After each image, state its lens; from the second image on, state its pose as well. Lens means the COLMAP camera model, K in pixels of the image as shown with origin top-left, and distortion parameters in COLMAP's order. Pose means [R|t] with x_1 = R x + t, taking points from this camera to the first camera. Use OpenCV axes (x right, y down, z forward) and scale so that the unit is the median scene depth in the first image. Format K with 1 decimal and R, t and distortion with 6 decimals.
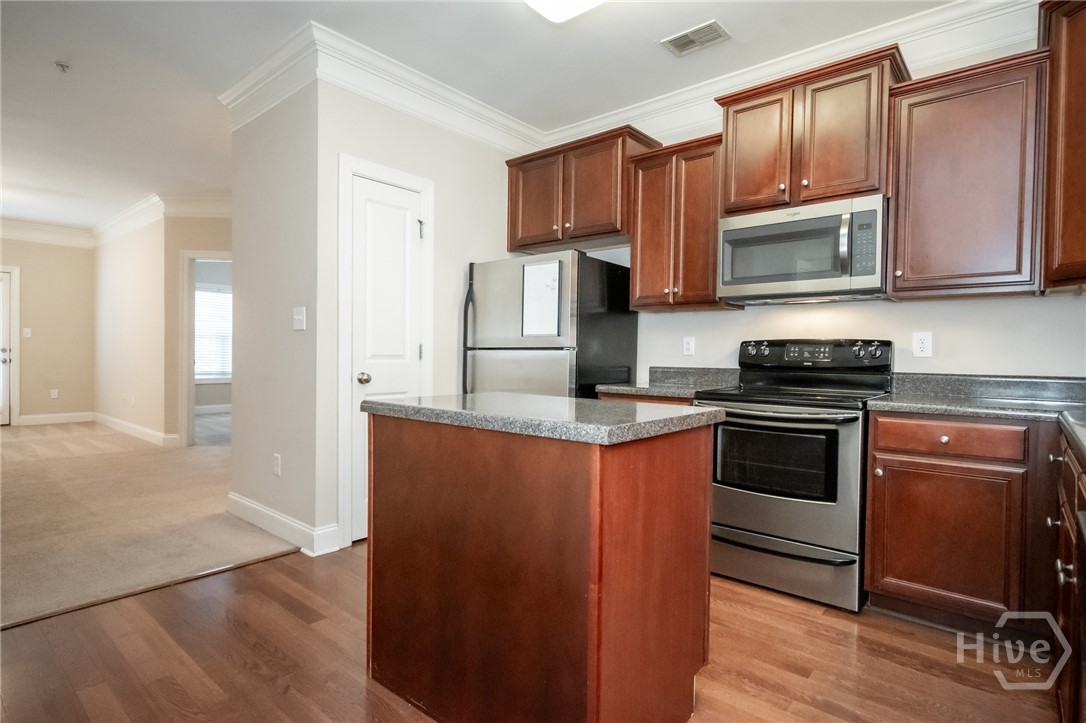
lens RADIAL K [[555.0, 0, 543.0], [0, 555.0, 361.5], [0, 0, 1]] dist [-0.000767, -0.000190]
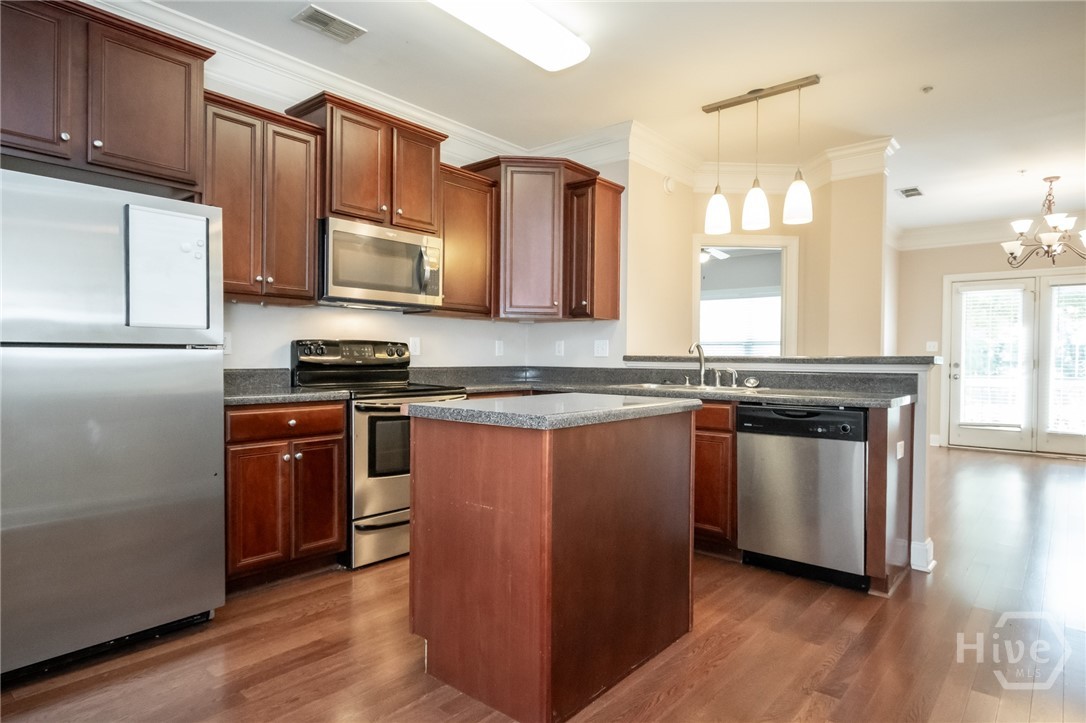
lens RADIAL K [[611.7, 0, 543.0], [0, 611.7, 361.5], [0, 0, 1]] dist [-0.001162, -0.000764]
pose [[0.004971, -0.018893, 0.999809, -0.725694], [0.009252, 0.999780, 0.018846, -0.015647], [-0.999945, 0.009157, 0.005144, 0.581954]]
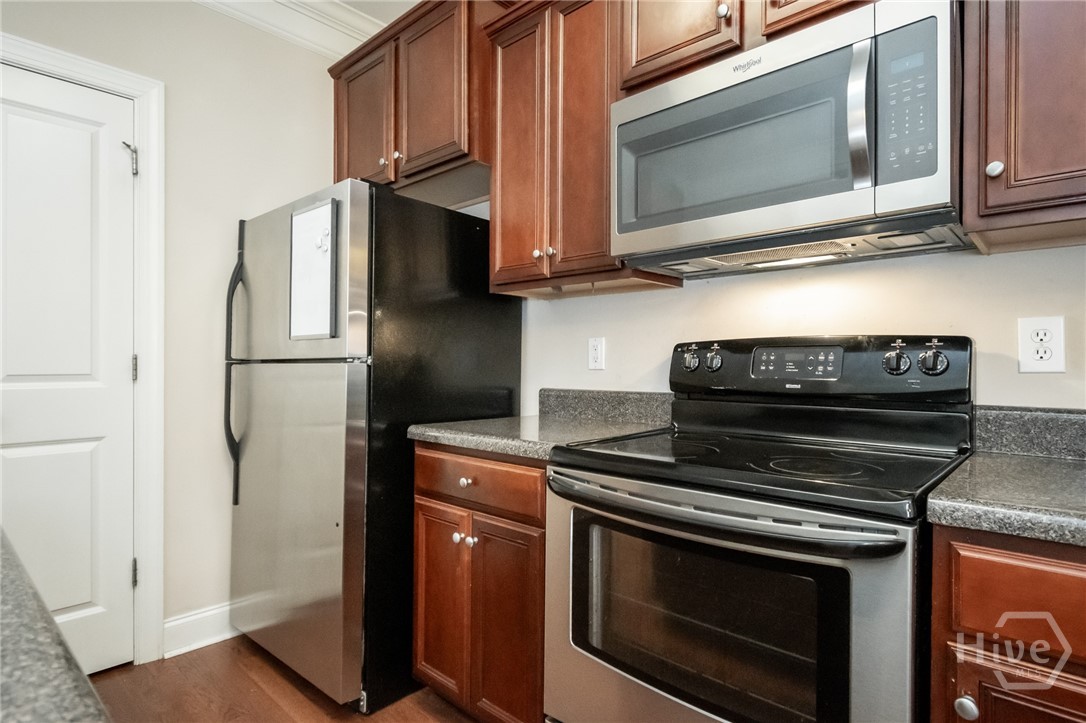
lens RADIAL K [[565.3, 0, 543.0], [0, 565.3, 361.5], [0, 0, 1]] dist [-0.000703, -0.000504]
pose [[0.999270, -0.008607, -0.037227, 0.255335], [0.007824, 0.999747, -0.021112, -0.008527], [0.037399, 0.020805, 0.999084, 0.454382]]
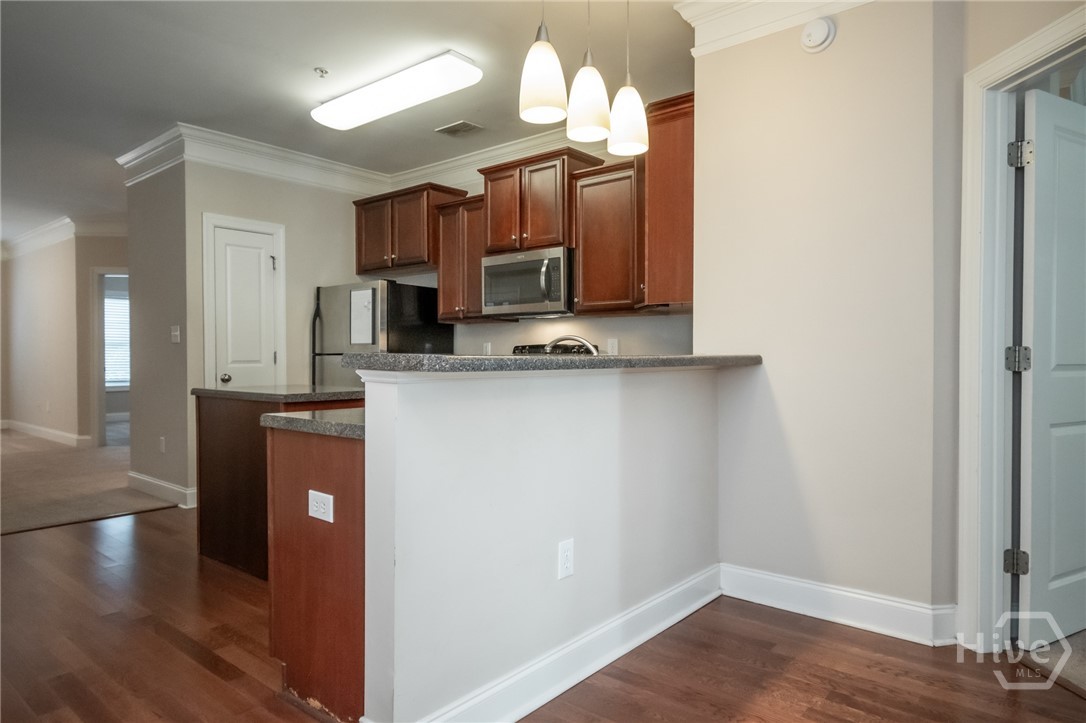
lens RADIAL K [[664.3, 0, 543.0], [0, 664.3, 361.5], [0, 0, 1]] dist [-0.001321, -0.001205]
pose [[0.999836, -0.014669, 0.010654, 0.419765], [0.014704, 0.999887, -0.003228, 0.006268], [-0.010606, 0.003384, 0.999938, -0.600258]]
